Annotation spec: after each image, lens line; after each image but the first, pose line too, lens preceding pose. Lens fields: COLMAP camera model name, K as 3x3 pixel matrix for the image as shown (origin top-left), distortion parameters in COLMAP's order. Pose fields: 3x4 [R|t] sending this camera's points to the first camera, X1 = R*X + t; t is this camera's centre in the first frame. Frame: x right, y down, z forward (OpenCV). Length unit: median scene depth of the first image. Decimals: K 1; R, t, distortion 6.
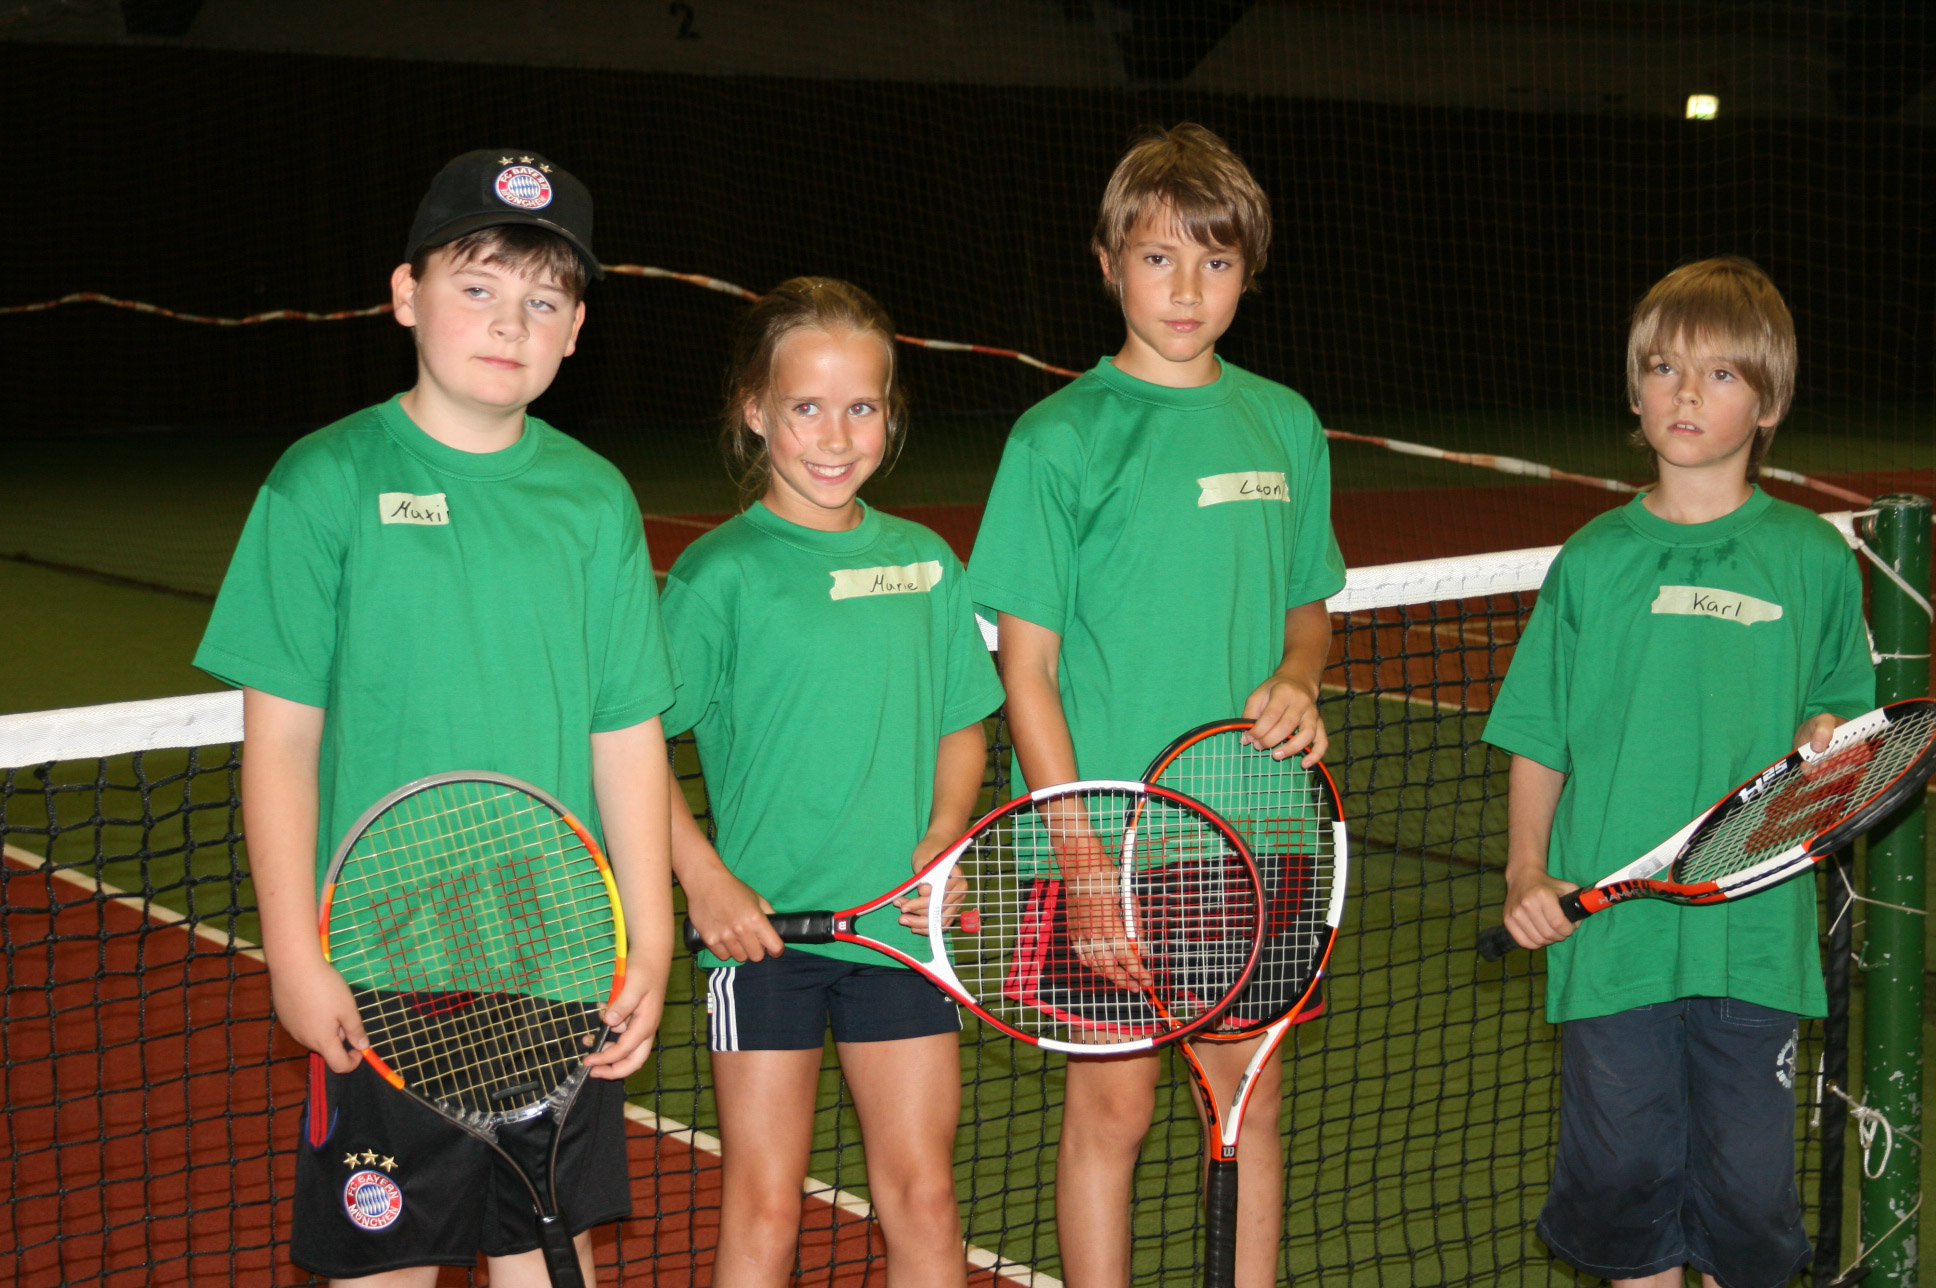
lens RADIAL K [[3848.4, 0, 993.7], [0, 3848.4, 574.0], [0, 0, 1]] dist [-0.031049, 0.000000]
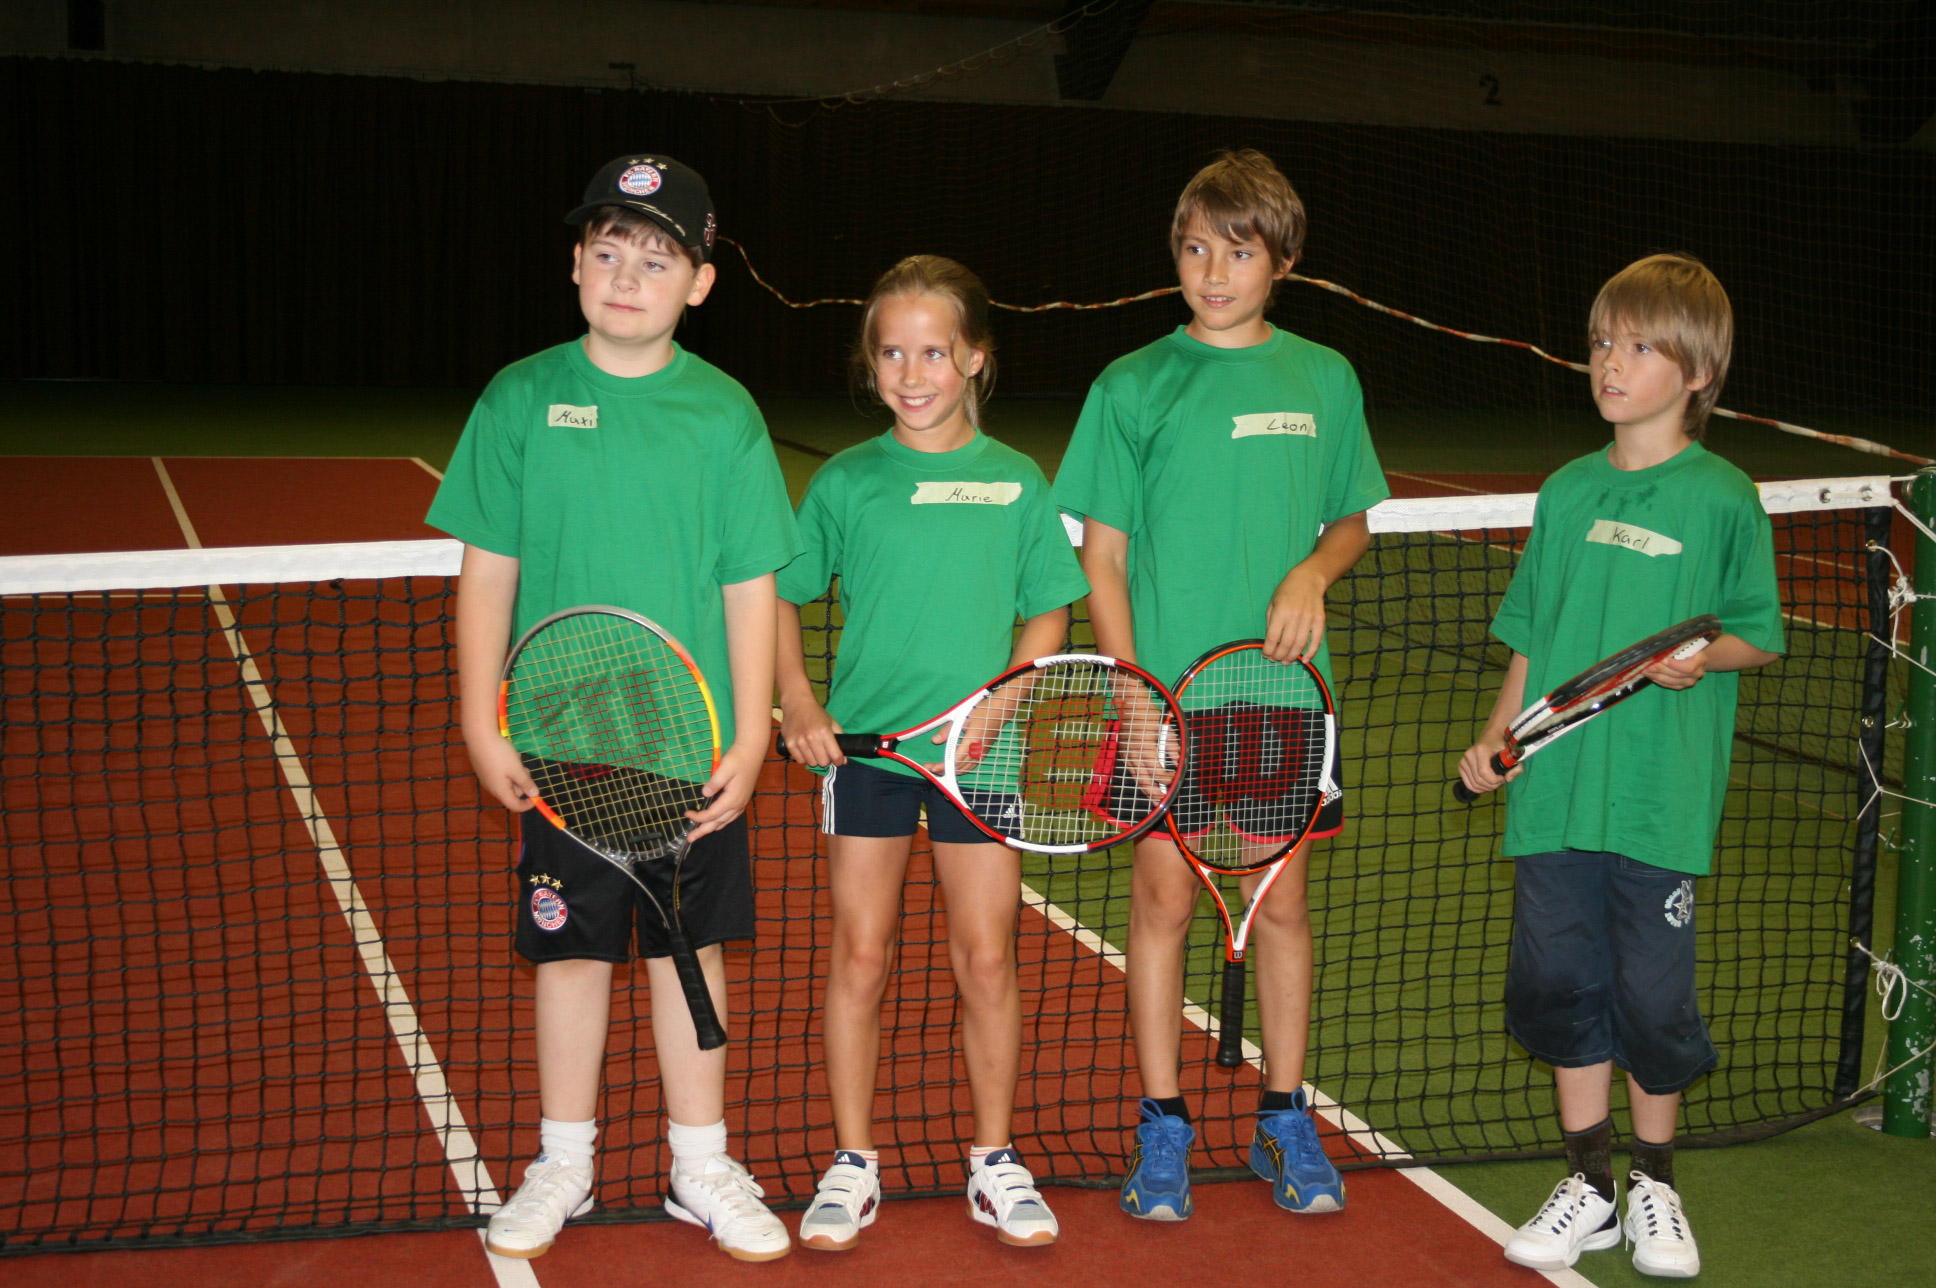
lens RADIAL K [[2912.2, 0, 958.0], [0, 2912.2, 693.4], [0, 0, 1]] dist [0.014481, 0.000000]
pose [[0.955108, 0.064686, -0.289111, 0.254907], [-0.047439, 0.996673, 0.066276, 0.006133], [0.292436, -0.049585, 0.954999, 0.028481]]
